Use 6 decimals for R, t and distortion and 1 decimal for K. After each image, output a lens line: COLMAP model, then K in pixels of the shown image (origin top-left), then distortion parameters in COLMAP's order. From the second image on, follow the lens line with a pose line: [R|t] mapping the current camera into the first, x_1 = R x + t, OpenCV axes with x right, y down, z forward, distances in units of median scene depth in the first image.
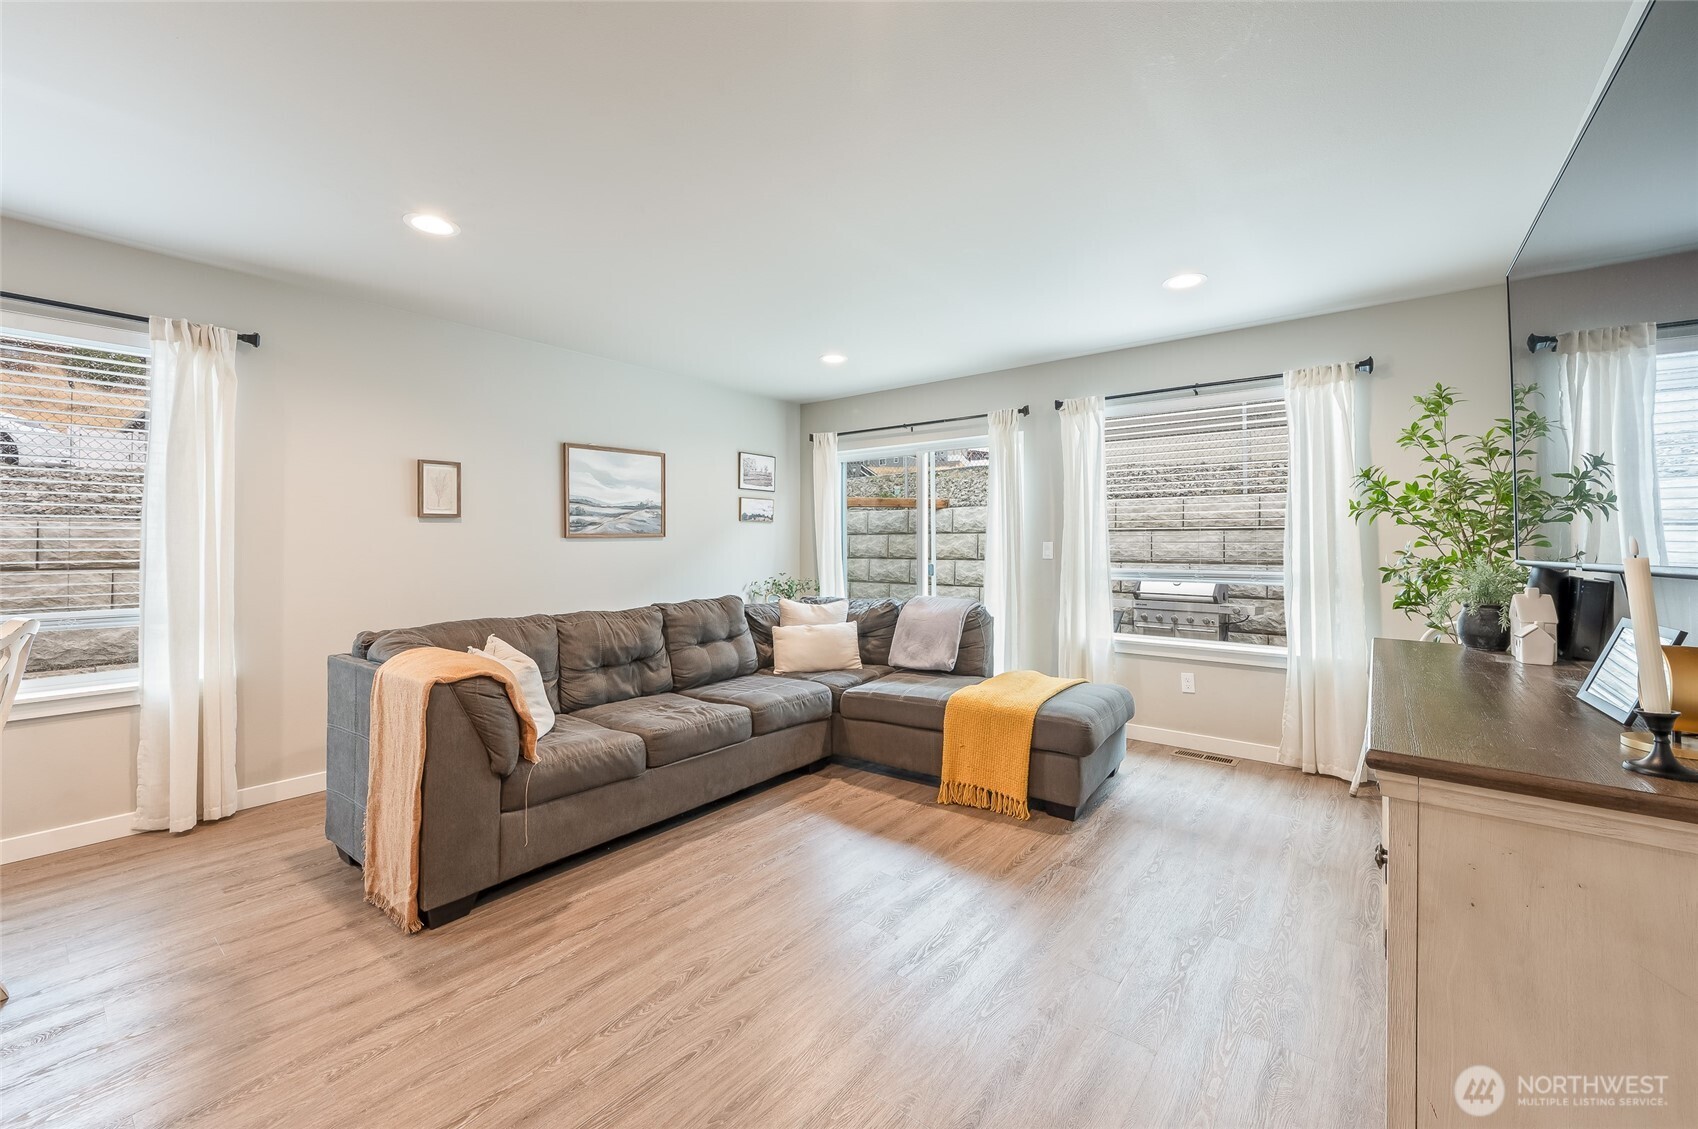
lens RADIAL K [[687.7, 0, 847.7], [0, 687.7, 537.8], [0, 0, 1]] dist [0.000715, 0.000187]
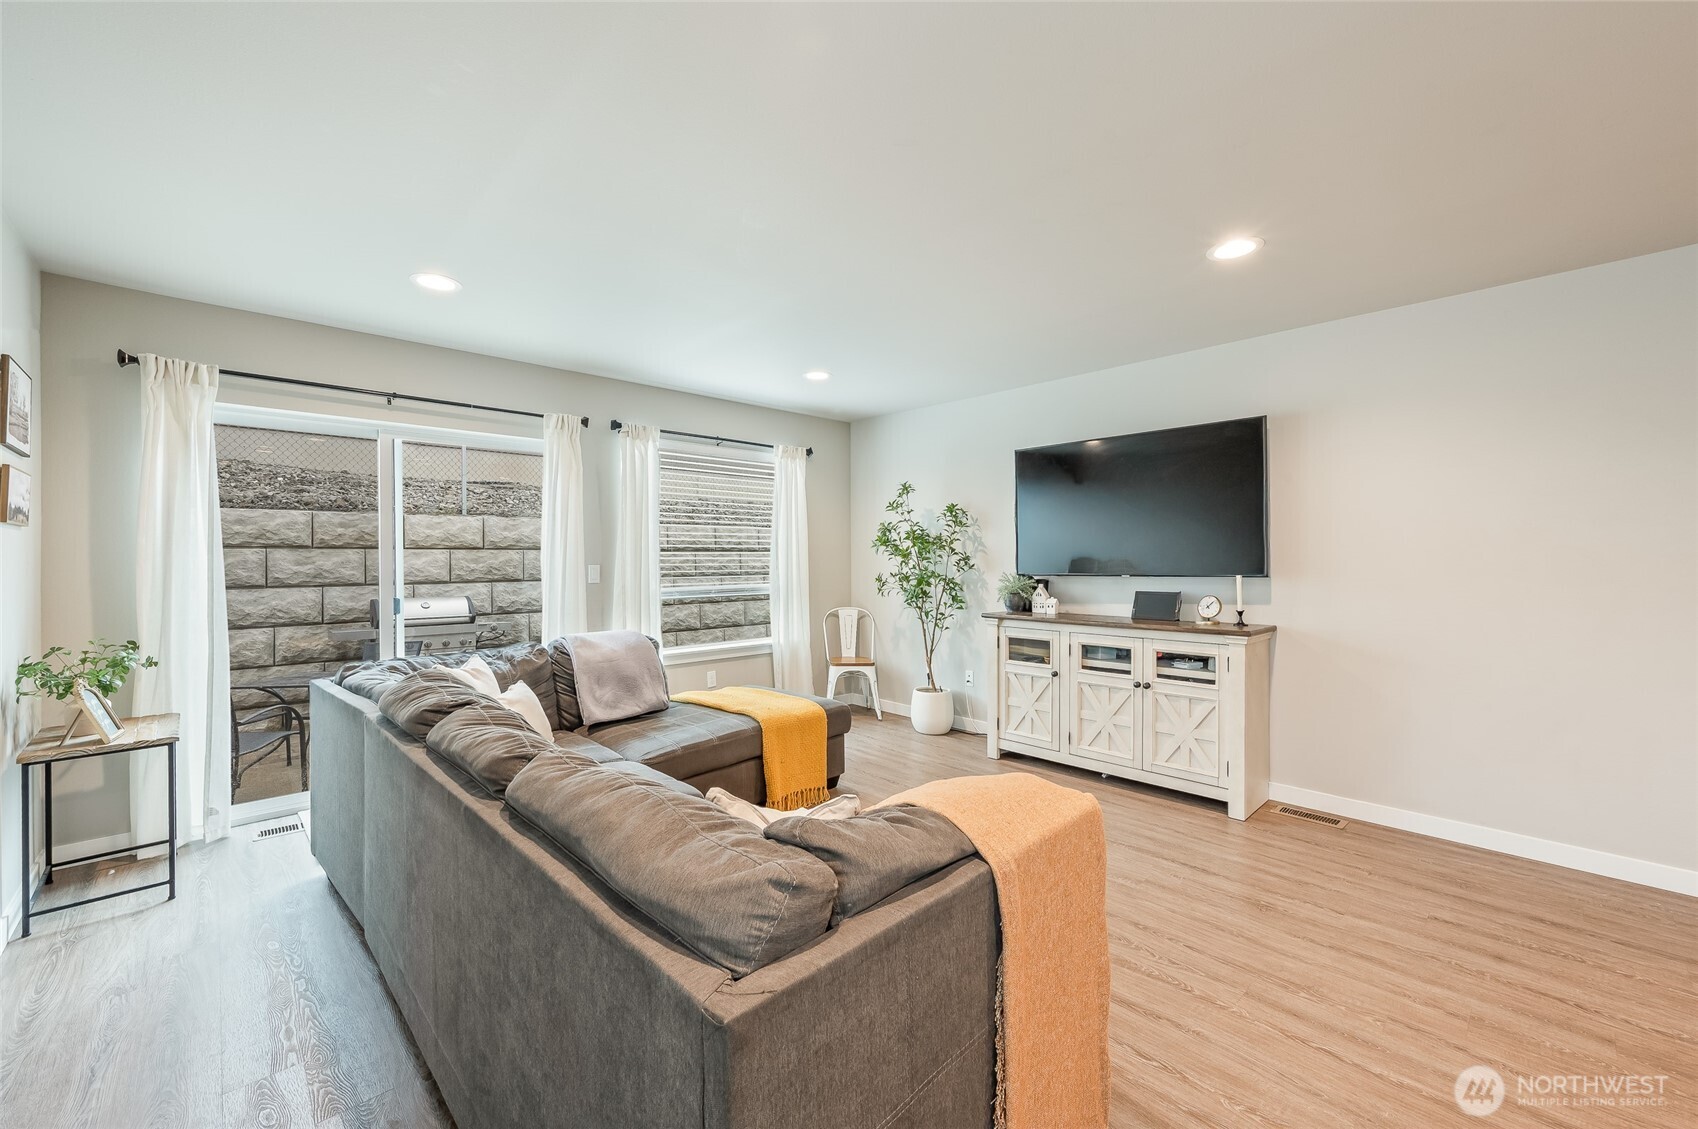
lens RADIAL K [[669.5, 0, 849.0], [0, 669.5, 564.5], [0, 0, 1]] dist [0.000662, 0.000024]
pose [[0.135413, -0.011698, 0.990720, -0.723871], [-0.006171, 0.999901, 0.012649, -0.011307], [-0.990770, -0.007826, 0.135328, 0.659903]]
